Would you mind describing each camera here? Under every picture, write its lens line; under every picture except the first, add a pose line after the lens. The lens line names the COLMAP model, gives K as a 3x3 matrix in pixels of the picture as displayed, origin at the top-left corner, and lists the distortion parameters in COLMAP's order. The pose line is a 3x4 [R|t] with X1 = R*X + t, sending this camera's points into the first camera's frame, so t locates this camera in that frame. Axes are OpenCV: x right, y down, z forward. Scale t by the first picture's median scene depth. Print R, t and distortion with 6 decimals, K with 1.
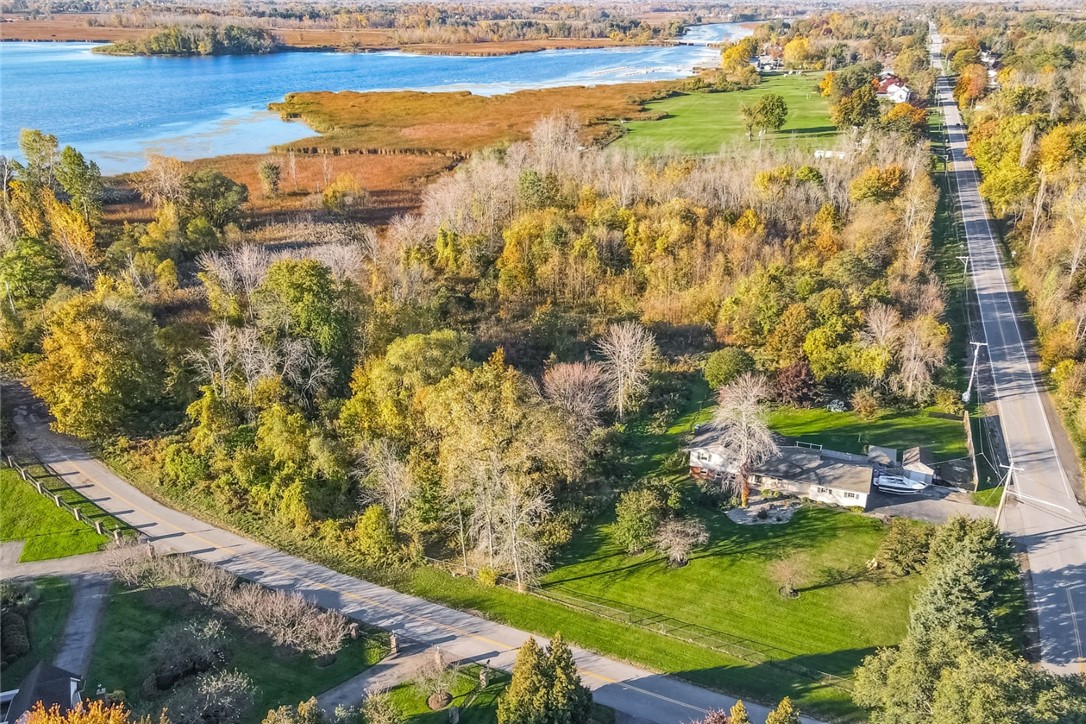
lens RADIAL K [[792.2, 0, 547.9], [0, 792.2, 358.7], [0, 0, 1]] dist [0.037983, 0.010130]
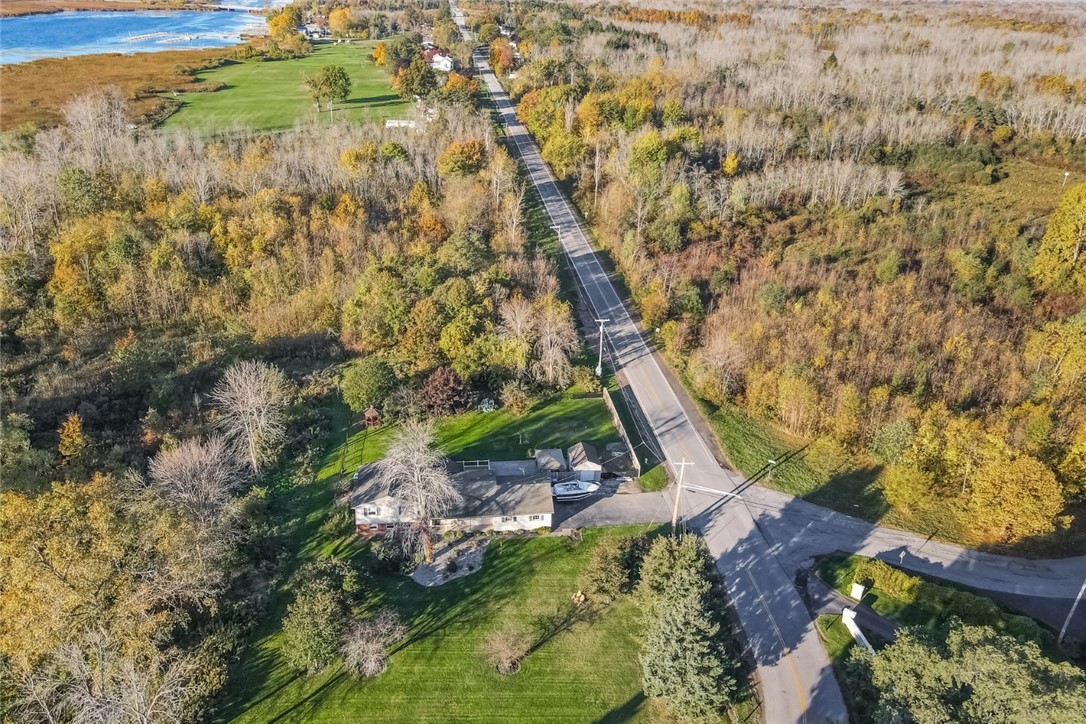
lens RADIAL K [[756.1, 0, 513.3], [0, 756.1, 304.2], [0, 0, 1]] dist [-0.001860, 0.042835]
pose [[0.877538, -0.165003, 0.450223, 0.000295], [0.167596, 0.985255, 0.034422, -0.059615], [-0.449264, 0.045249, 0.892252, 0.116372]]
